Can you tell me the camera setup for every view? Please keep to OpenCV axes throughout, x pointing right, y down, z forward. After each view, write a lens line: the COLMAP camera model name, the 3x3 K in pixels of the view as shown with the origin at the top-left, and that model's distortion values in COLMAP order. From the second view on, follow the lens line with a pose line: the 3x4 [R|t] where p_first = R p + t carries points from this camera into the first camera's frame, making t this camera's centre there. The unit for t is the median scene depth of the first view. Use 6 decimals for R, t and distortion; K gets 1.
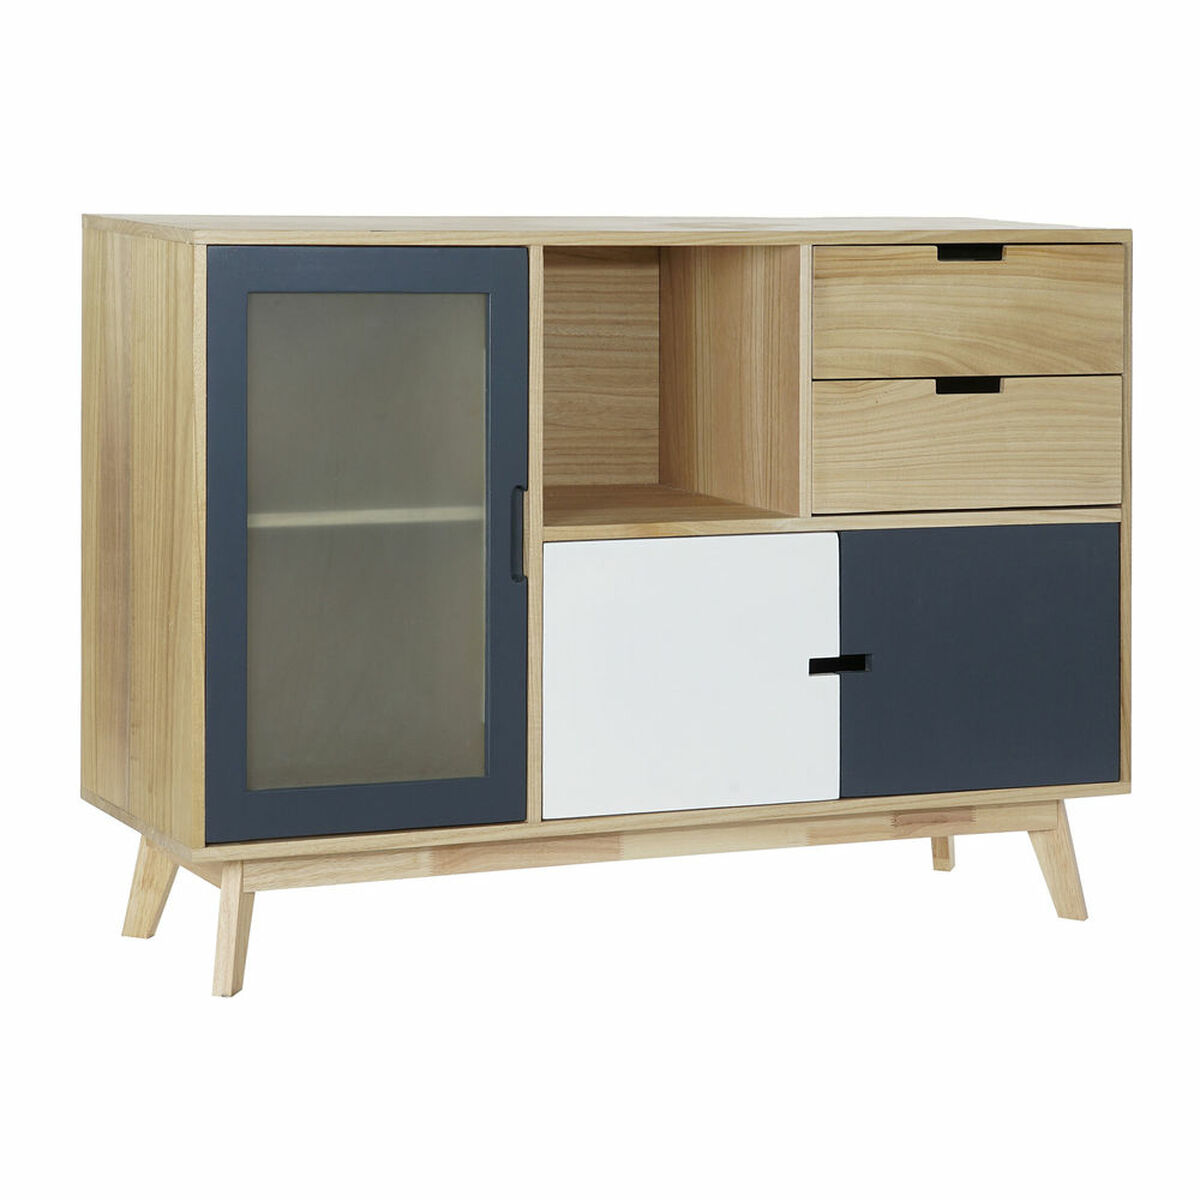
lens RADIAL K [[4434.1, 0, 604.7], [0, 4434.1, 601.2], [0, 0, 1]] dist [0.408985, 0.000000]
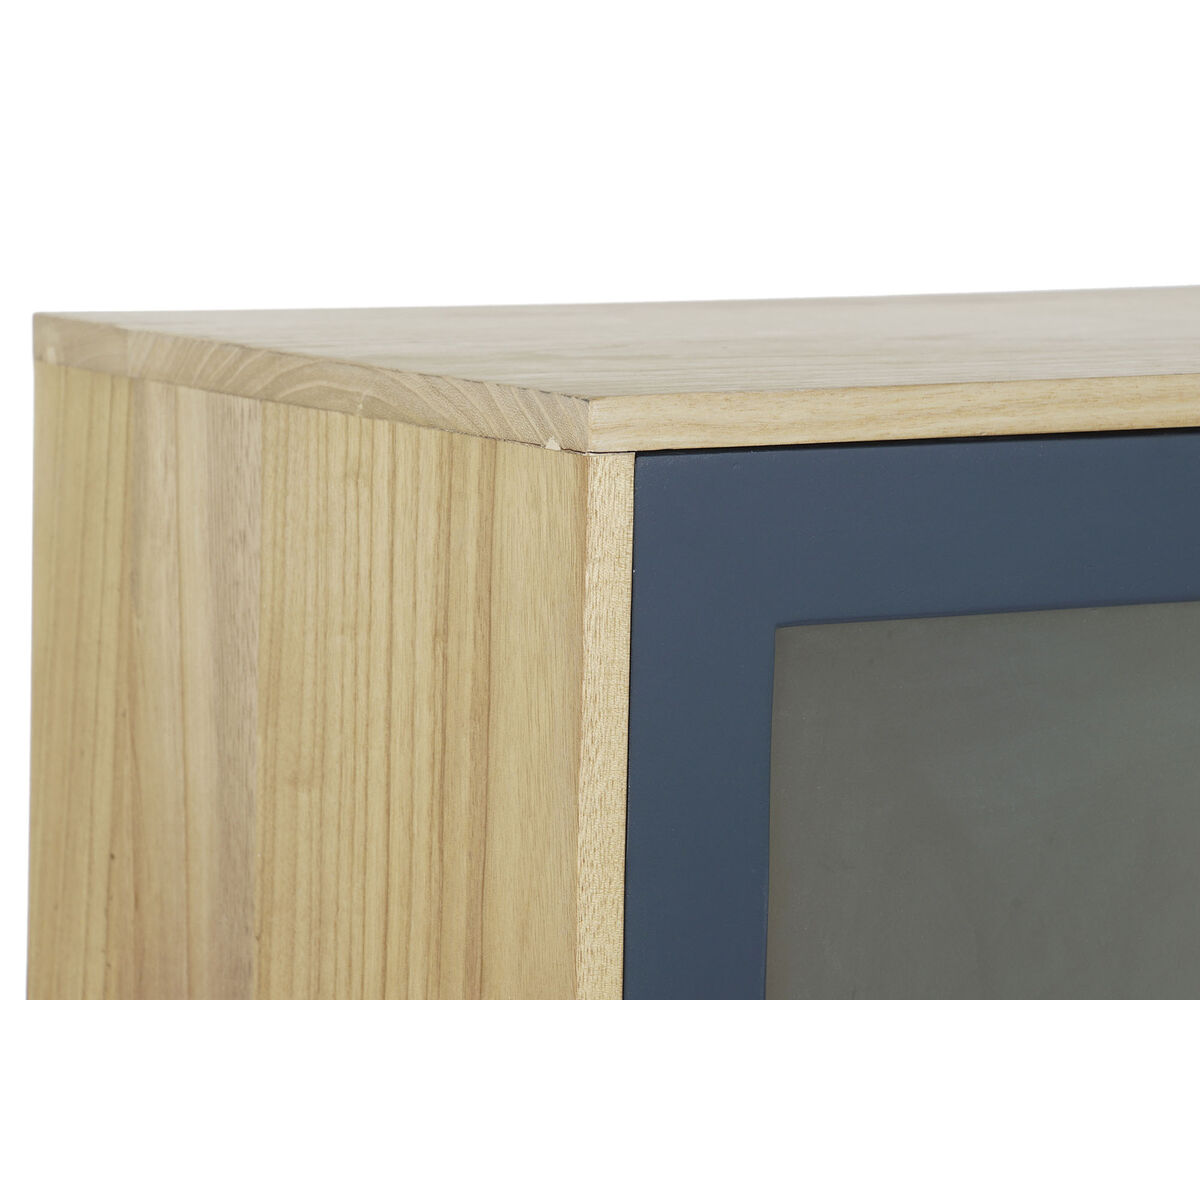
lens RADIAL K [[6399.2, 0, 600.1], [0, 6399.2, 599.8], [0, 0, 1]] dist [0.256856, 0.000000]
pose [[0.998573, -0.023797, 0.047800, -0.104059], [0.024606, 0.999563, -0.016408, -0.062576], [-0.047389, 0.017560, 0.998722, 0.604357]]
